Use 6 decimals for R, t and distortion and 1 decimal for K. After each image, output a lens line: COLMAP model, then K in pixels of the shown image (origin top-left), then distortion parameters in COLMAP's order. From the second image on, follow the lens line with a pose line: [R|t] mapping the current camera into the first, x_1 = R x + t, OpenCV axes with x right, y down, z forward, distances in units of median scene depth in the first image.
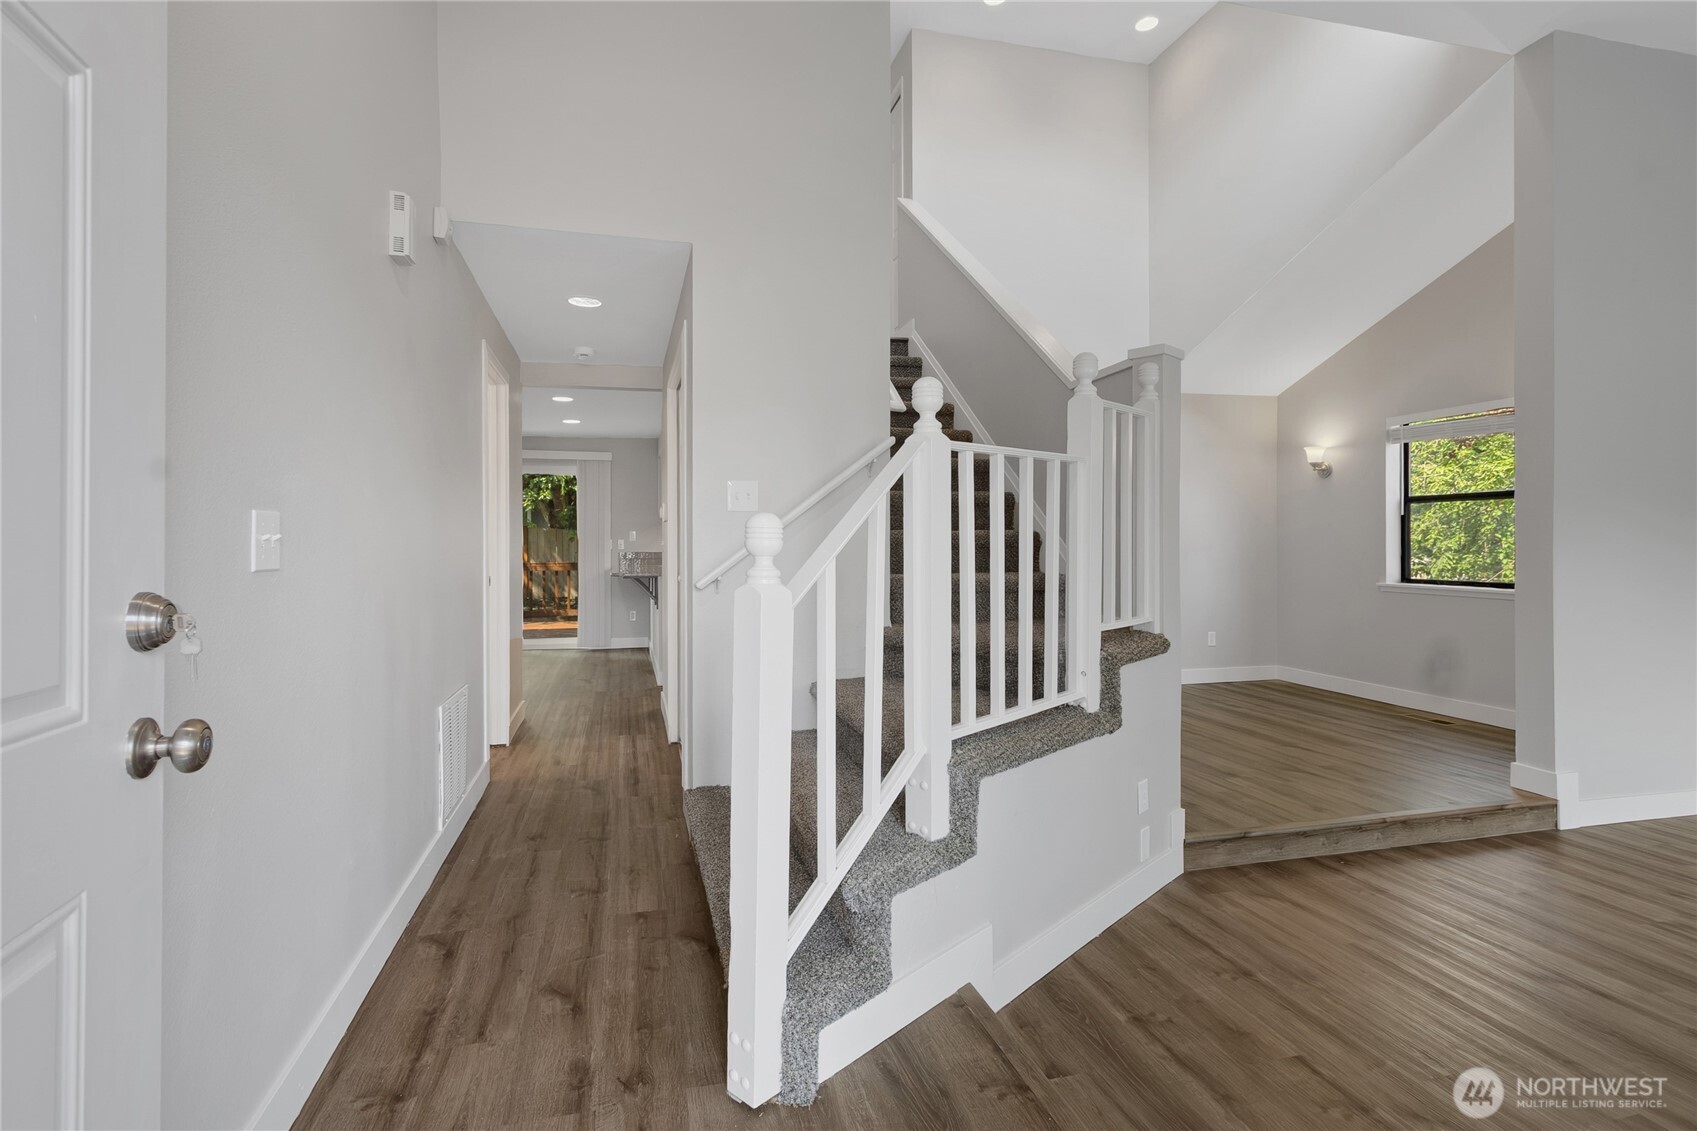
lens RADIAL K [[822.3, 0, 810.6], [0, 822.3, 543.3], [0, 0, 1]] dist [0.003318, -0.000412]
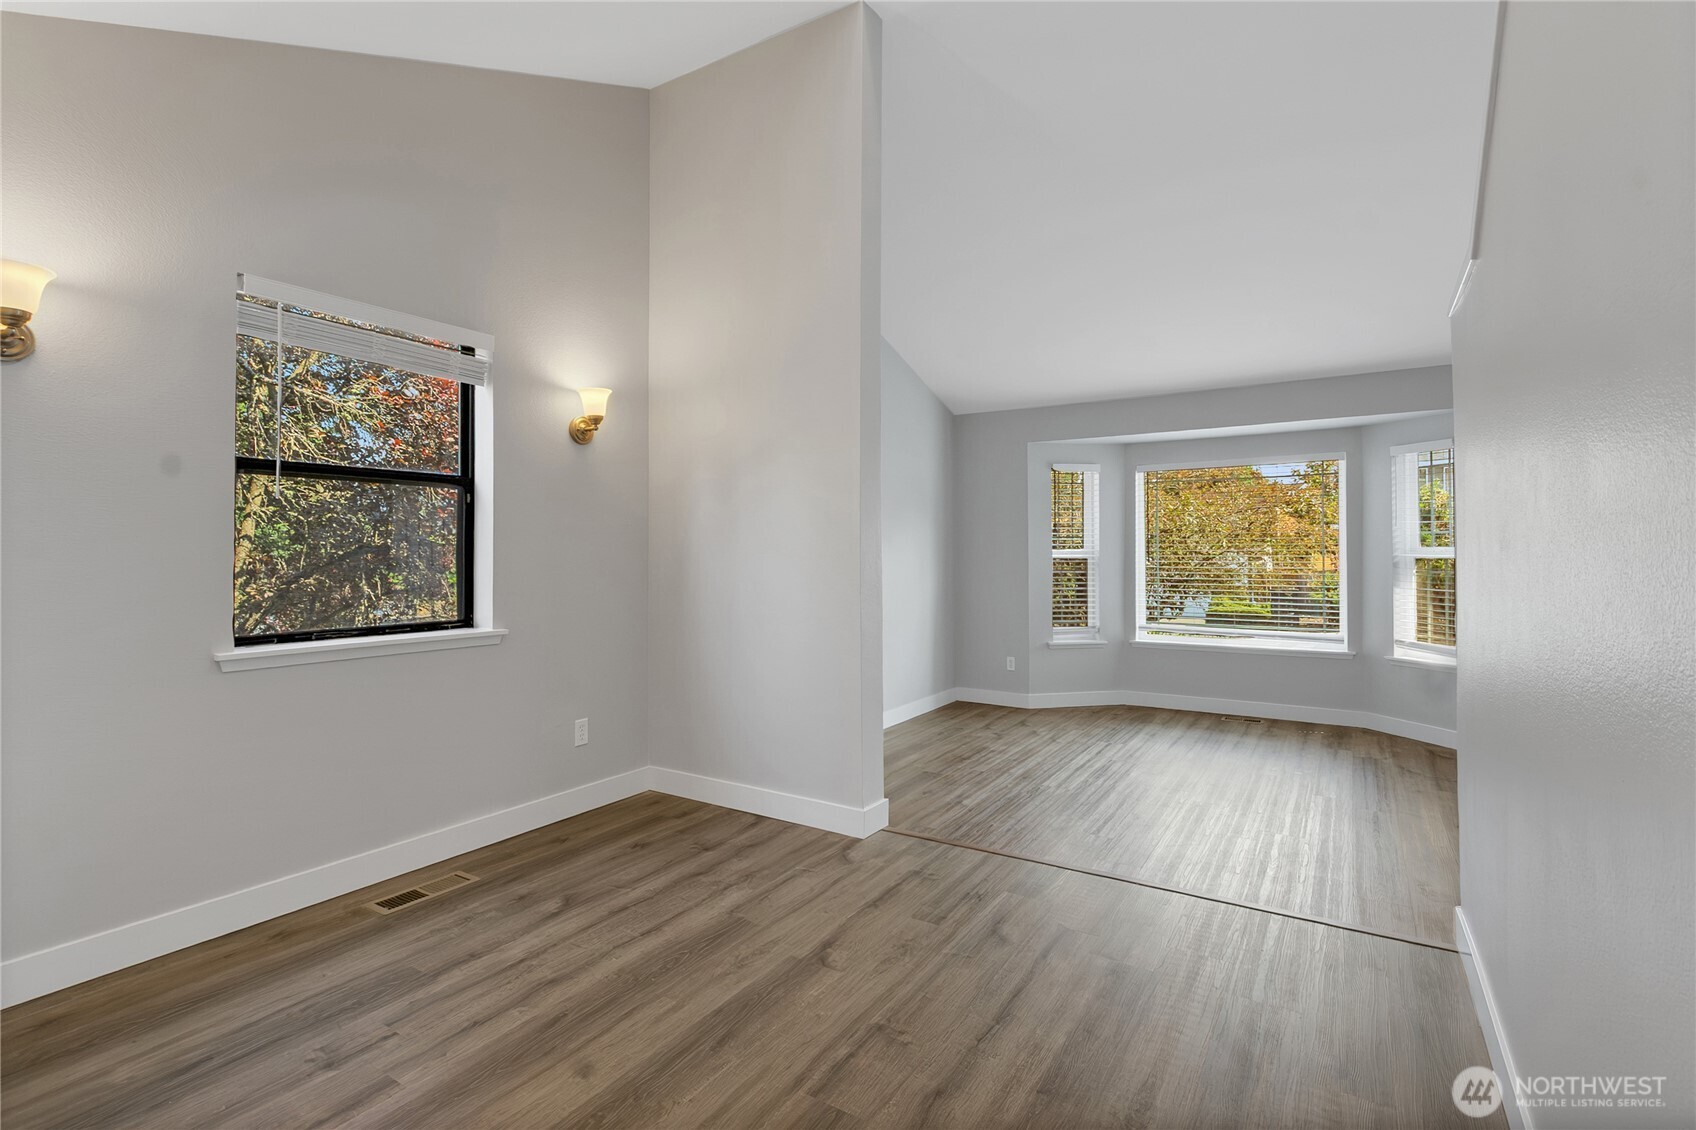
lens RADIAL K [[787.9, 0, 841.8], [0, 787.9, 543.0], [0, 0, 1]] dist [0.000634, 0.000326]
pose [[-0.695031, 0.017199, 0.718774, 0.256595], [0.008778, 0.999842, -0.015436, 0.001131], [-0.718926, -0.004419, -0.695073, 1.485148]]
